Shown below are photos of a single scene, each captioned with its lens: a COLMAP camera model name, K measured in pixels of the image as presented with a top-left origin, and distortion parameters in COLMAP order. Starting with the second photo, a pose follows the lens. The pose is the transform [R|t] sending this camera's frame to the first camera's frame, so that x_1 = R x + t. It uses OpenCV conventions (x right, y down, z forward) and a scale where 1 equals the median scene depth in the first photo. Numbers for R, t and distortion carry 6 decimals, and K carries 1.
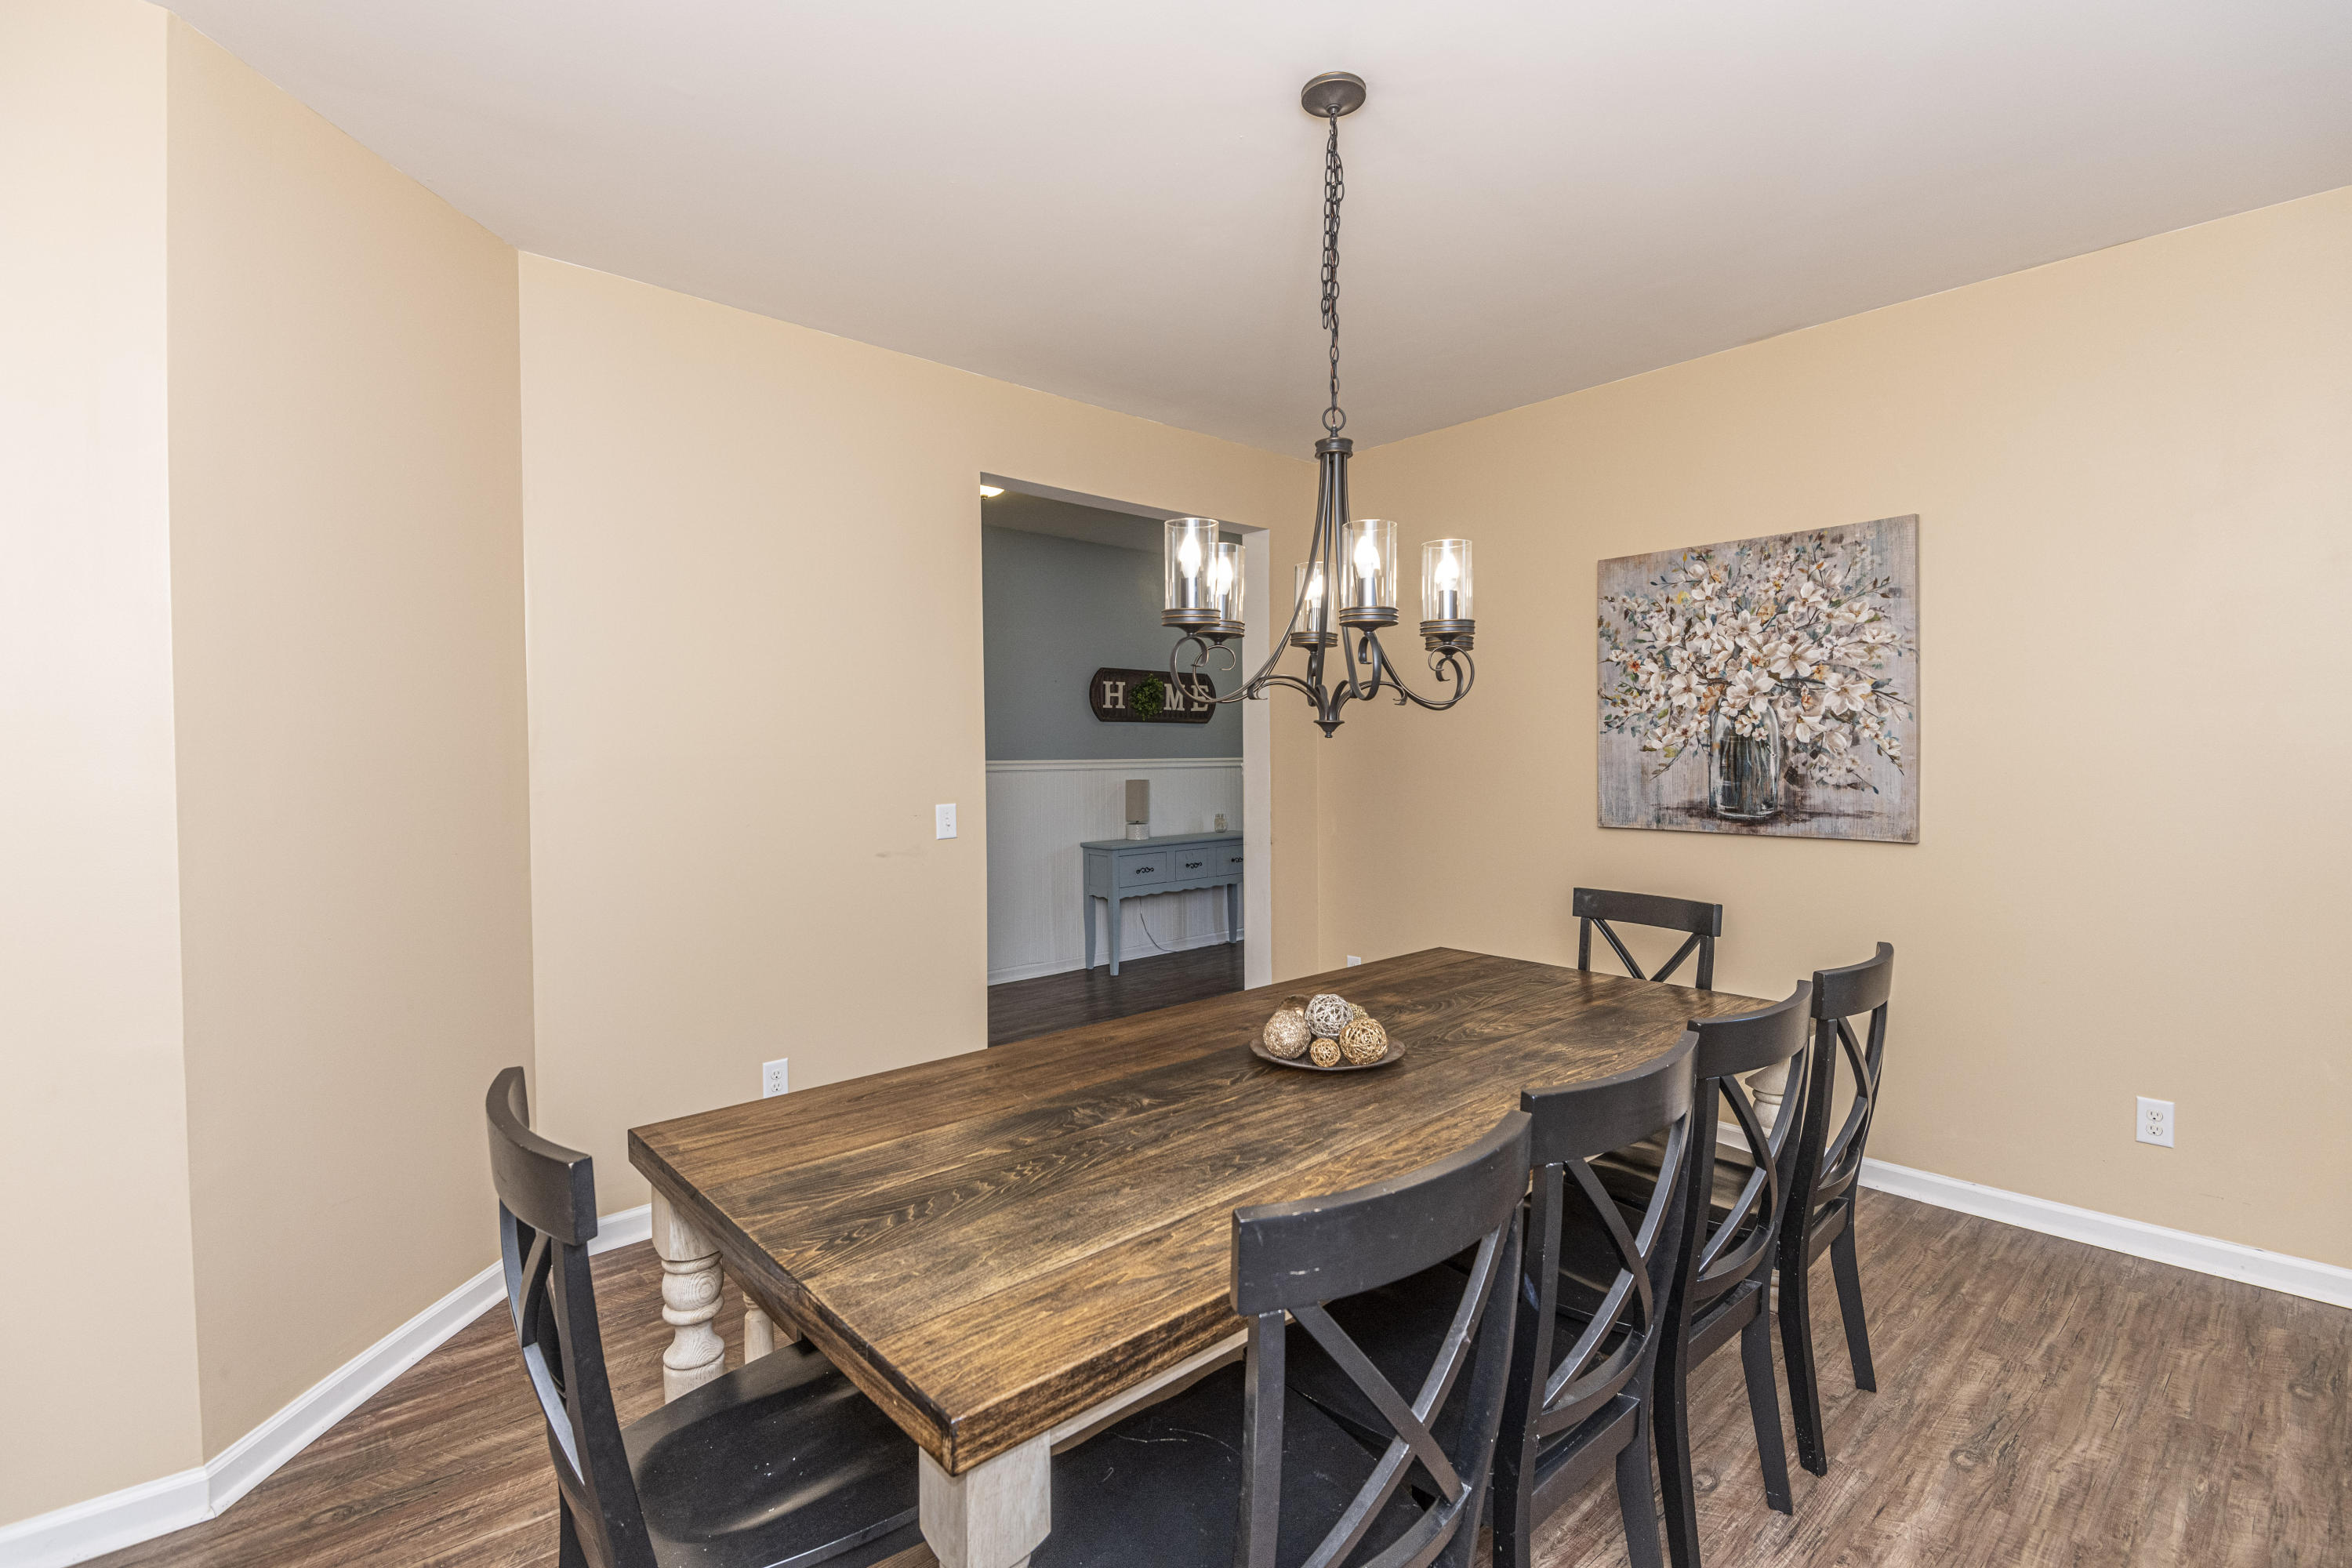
lens RADIAL K [[1026.9, 0, 1141.6], [0, 1026.9, 767.8], [0, 0, 1]] dist [0.022797, -0.033459]
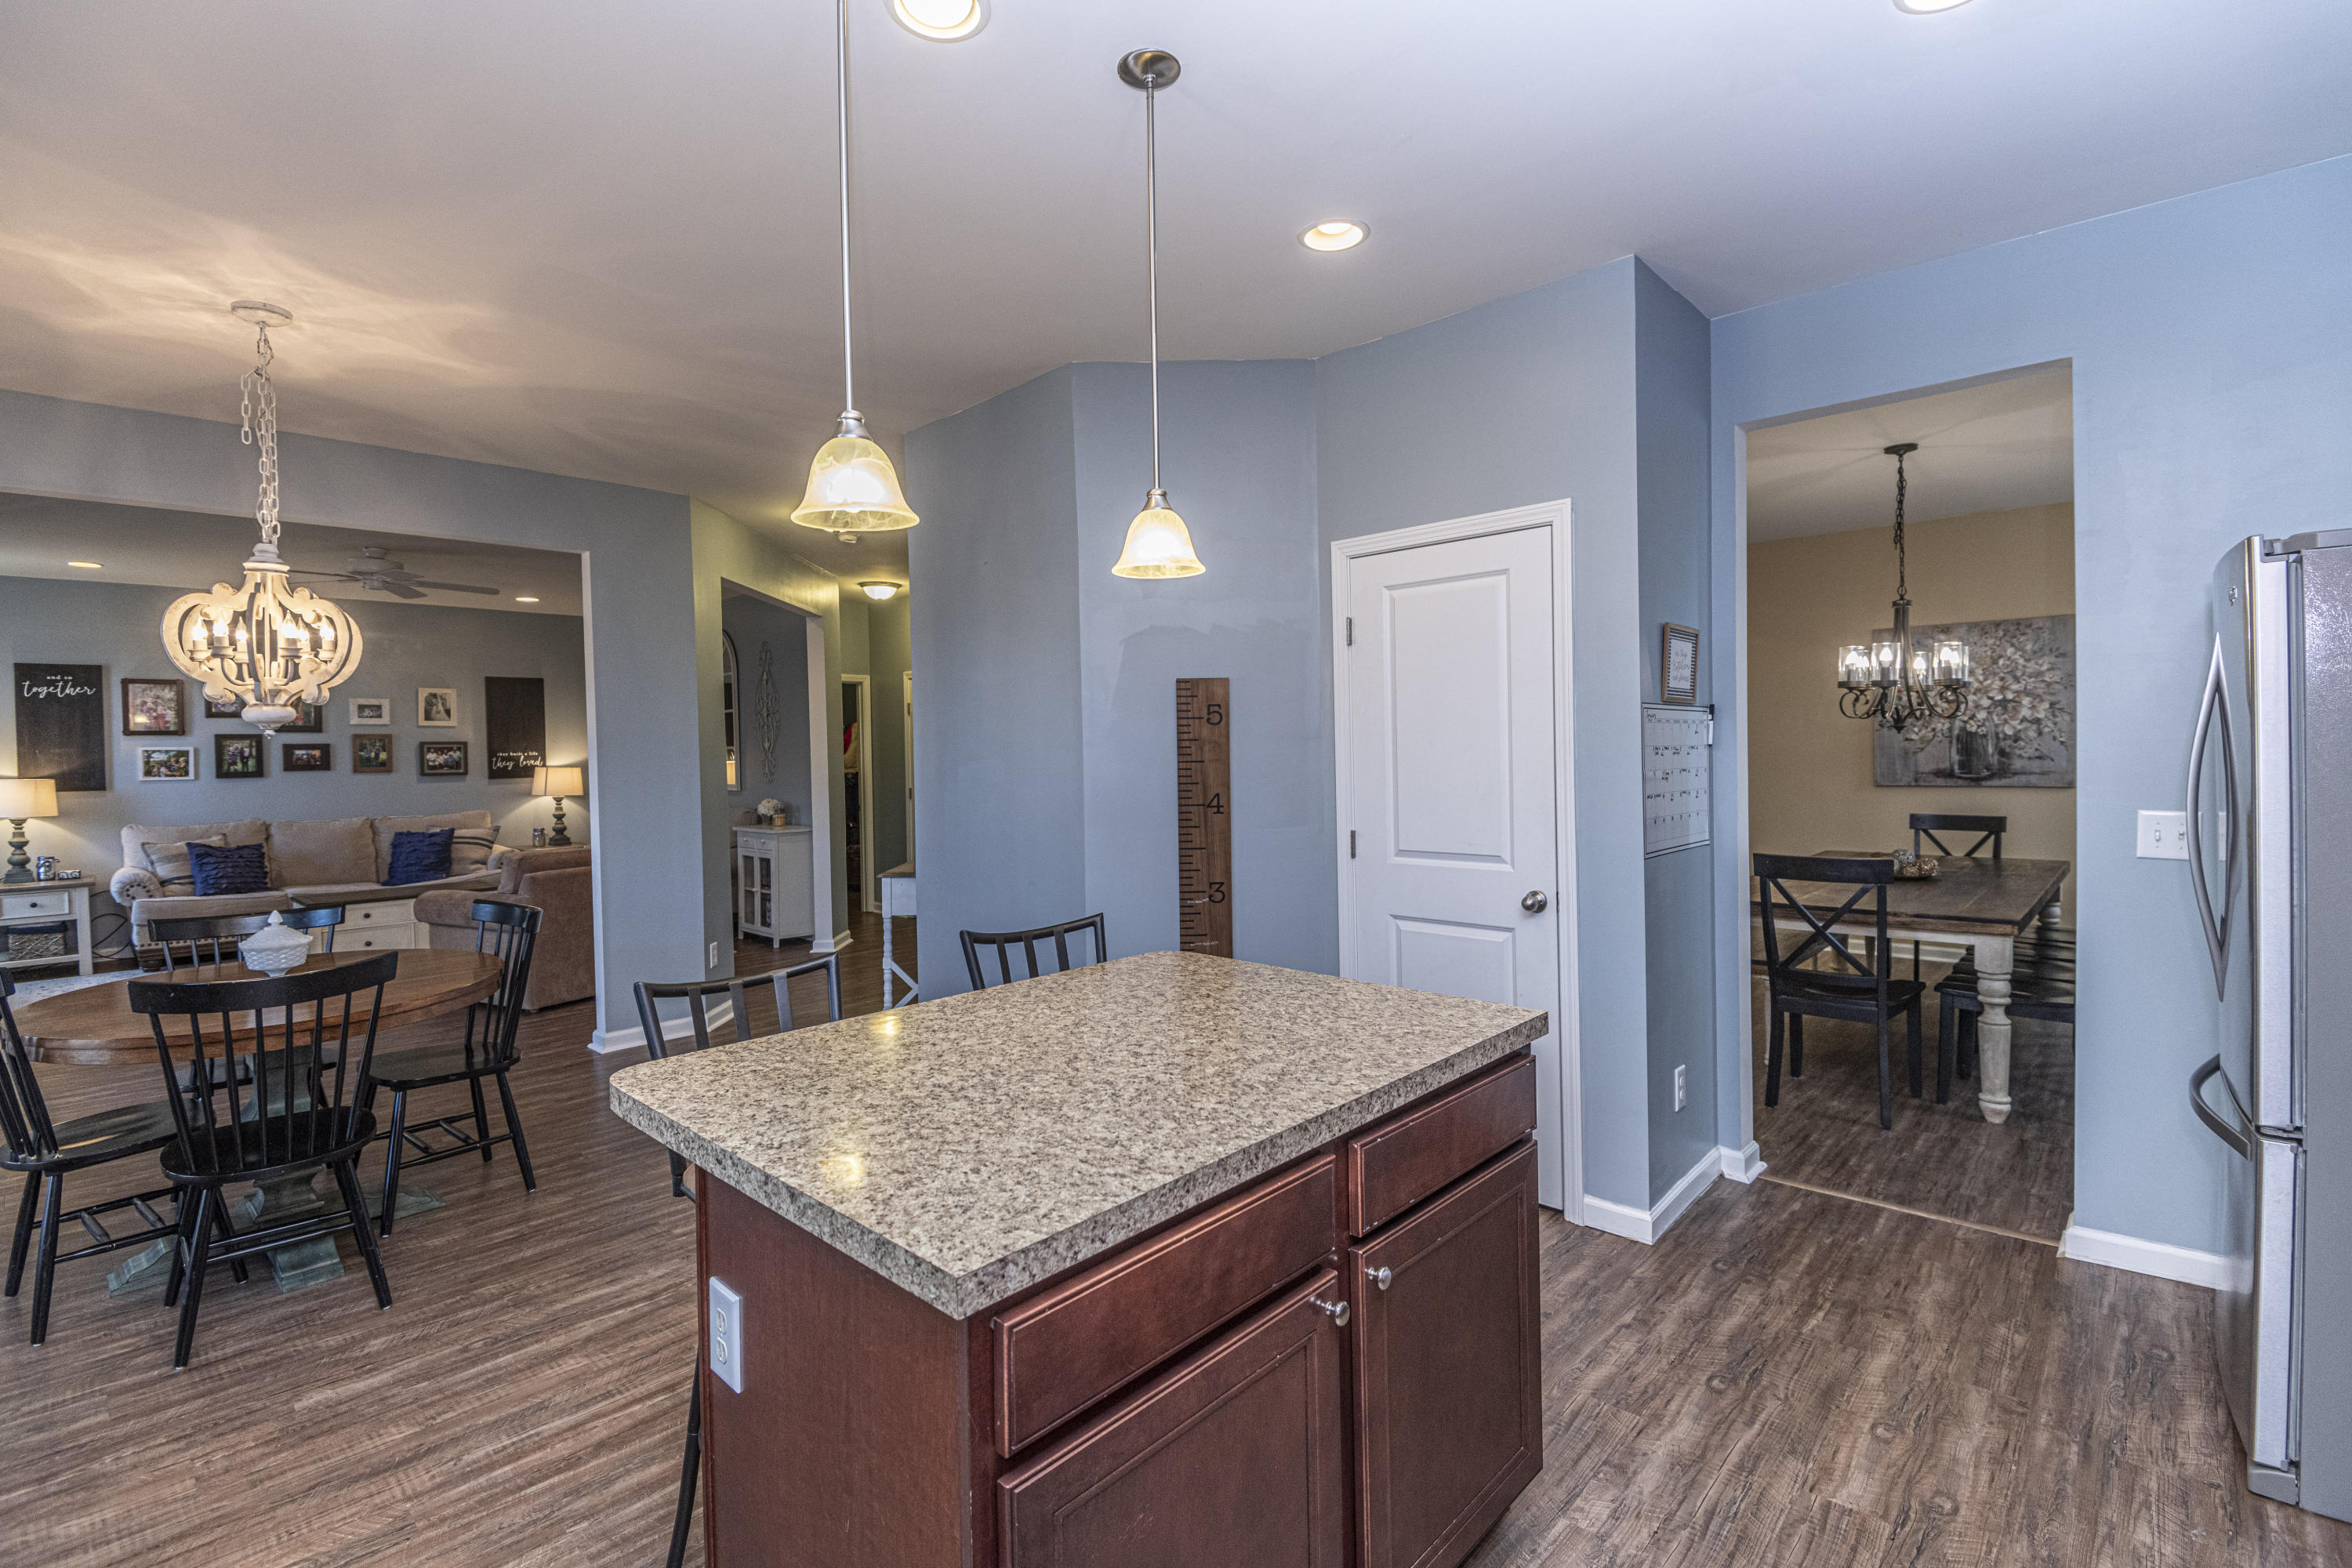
lens RADIAL K [[1080.3, 0, 1170.9], [0, 1080.3, 764.2], [0, 0, 1]] dist [0.027633, -0.022610]
pose [[0.992632, -0.006431, 0.121000, -1.059394], [0.007531, 0.999934, -0.008638, 0.032744], [-0.120936, 0.009486, 0.992615, -0.735608]]
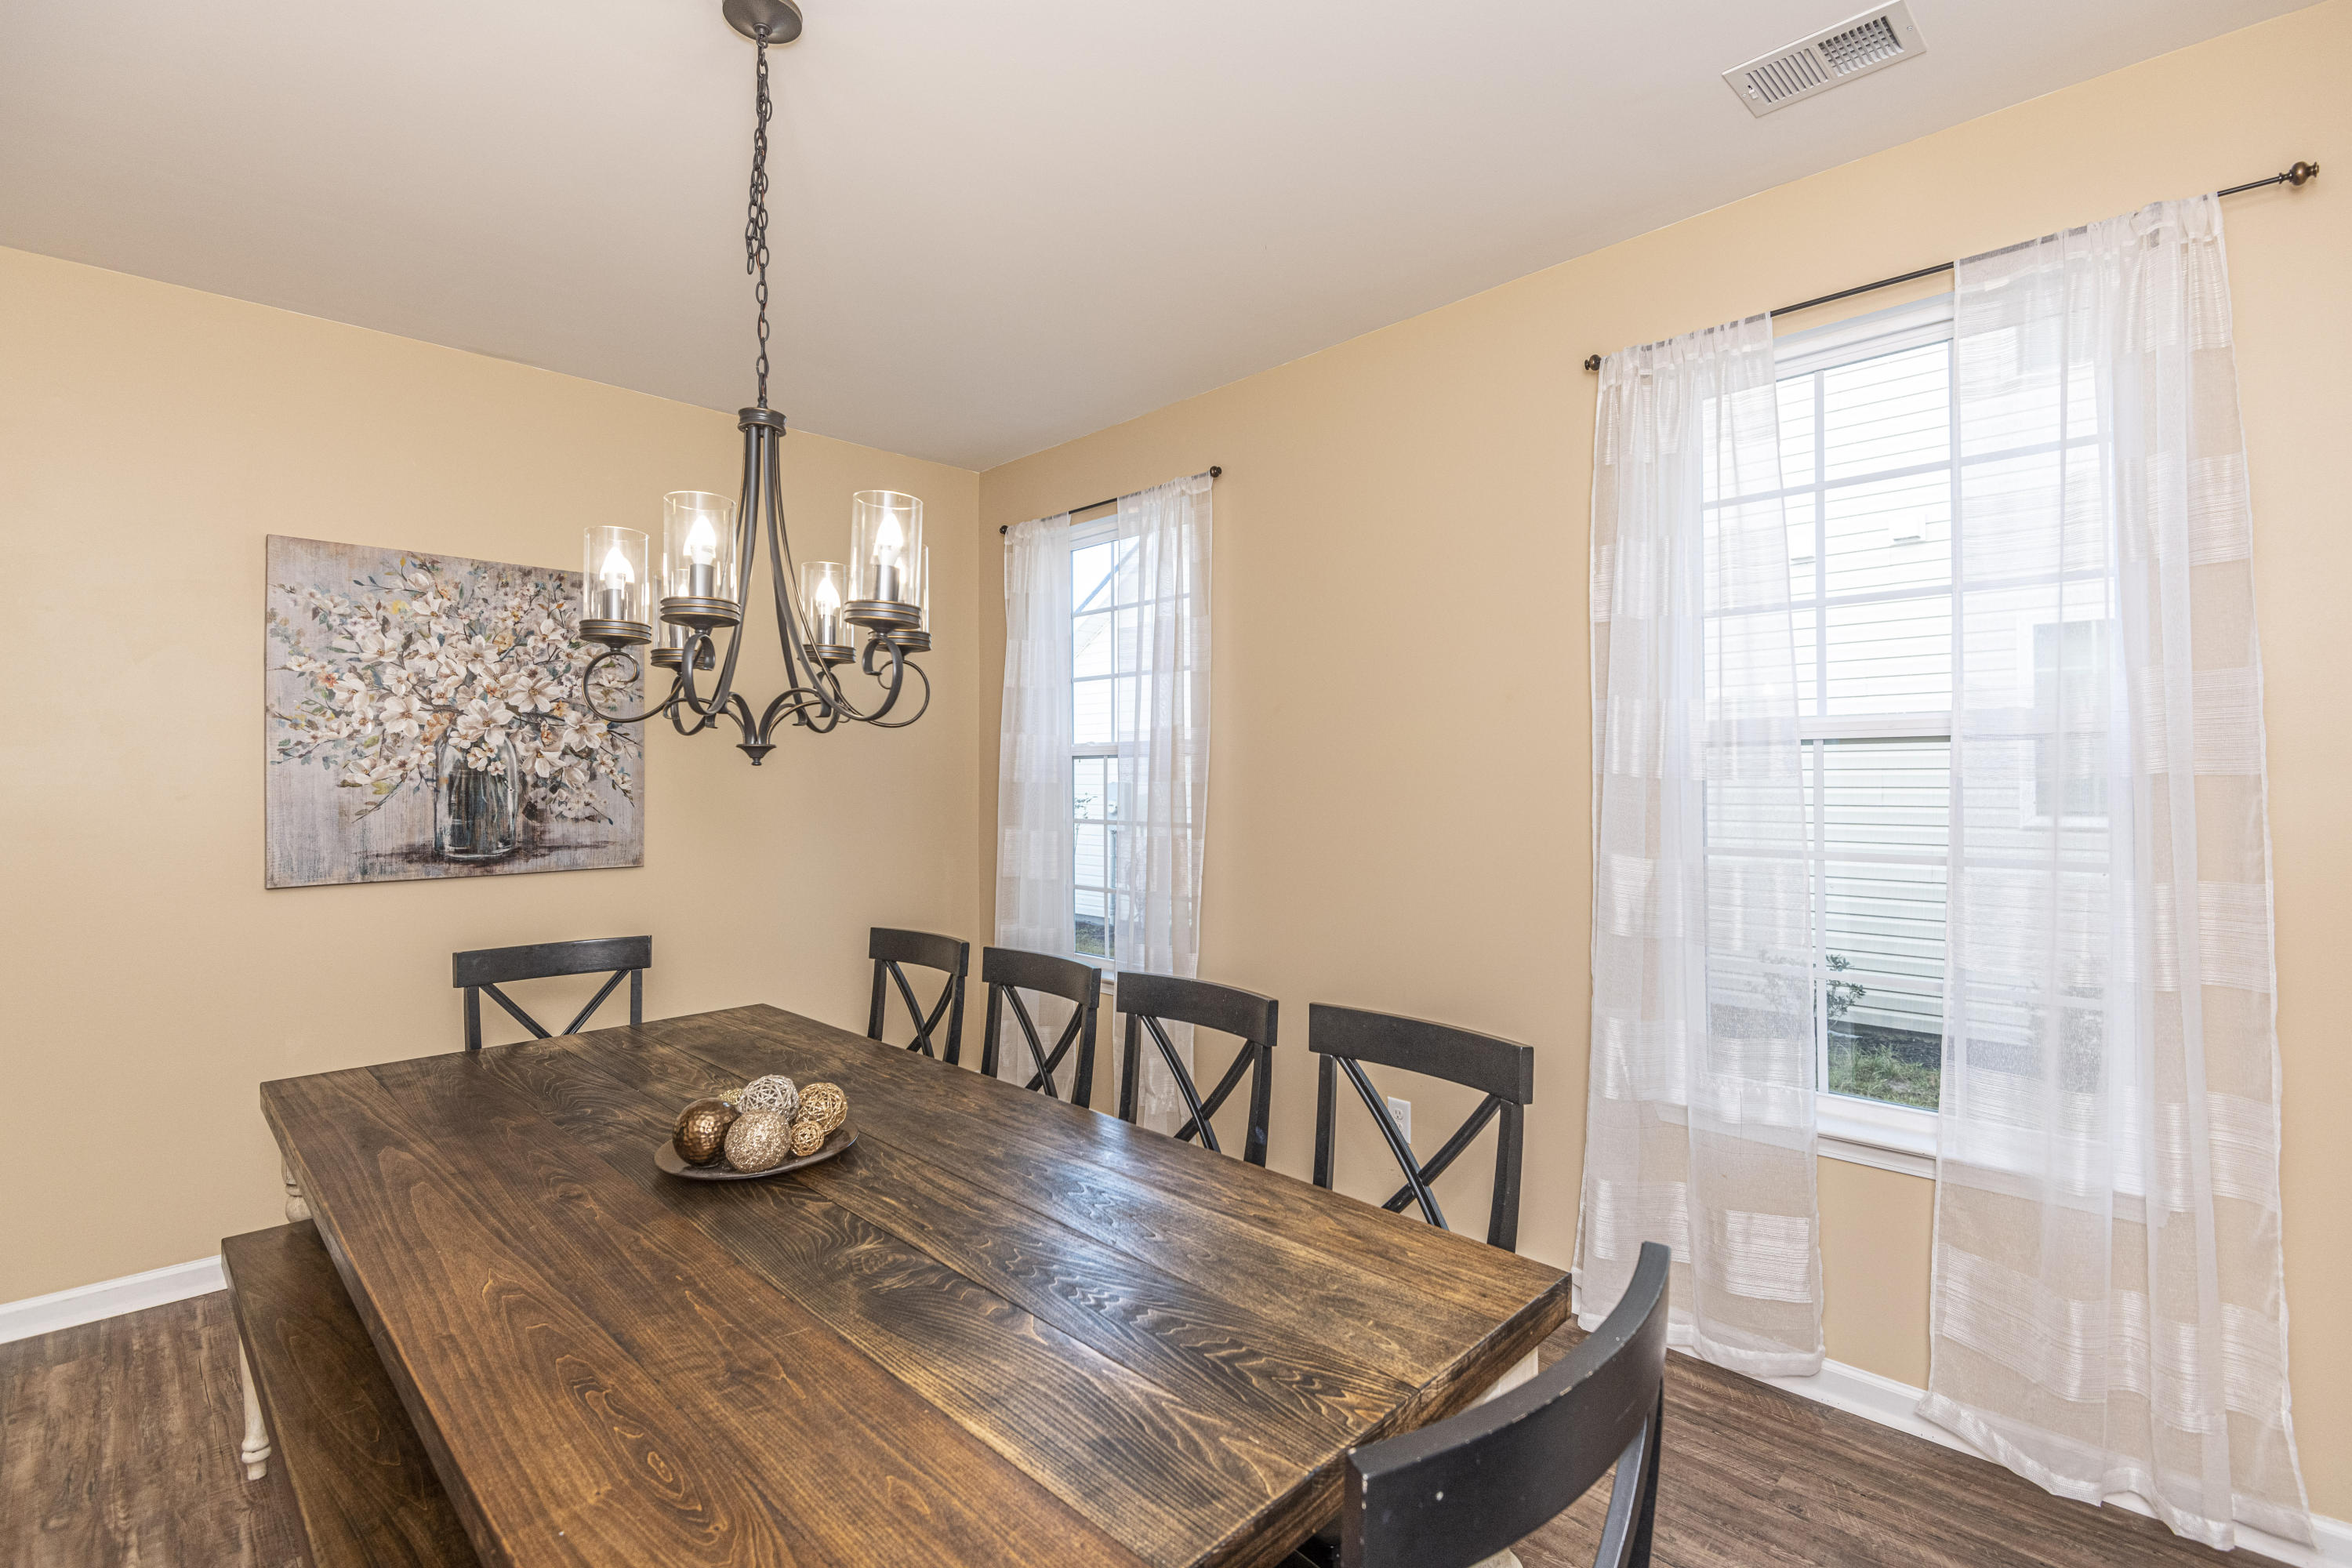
lens RADIAL K [[1080.3, 0, 1170.9], [0, 1080.3, 764.2], [0, 0, 1]] dist [0.027633, -0.022610]
pose [[-0.073398, 0.018584, 0.997130, -0.450723], [0.021174, 0.999630, -0.017072, -0.006254], [-0.997078, 0.019860, -0.073765, 0.459316]]
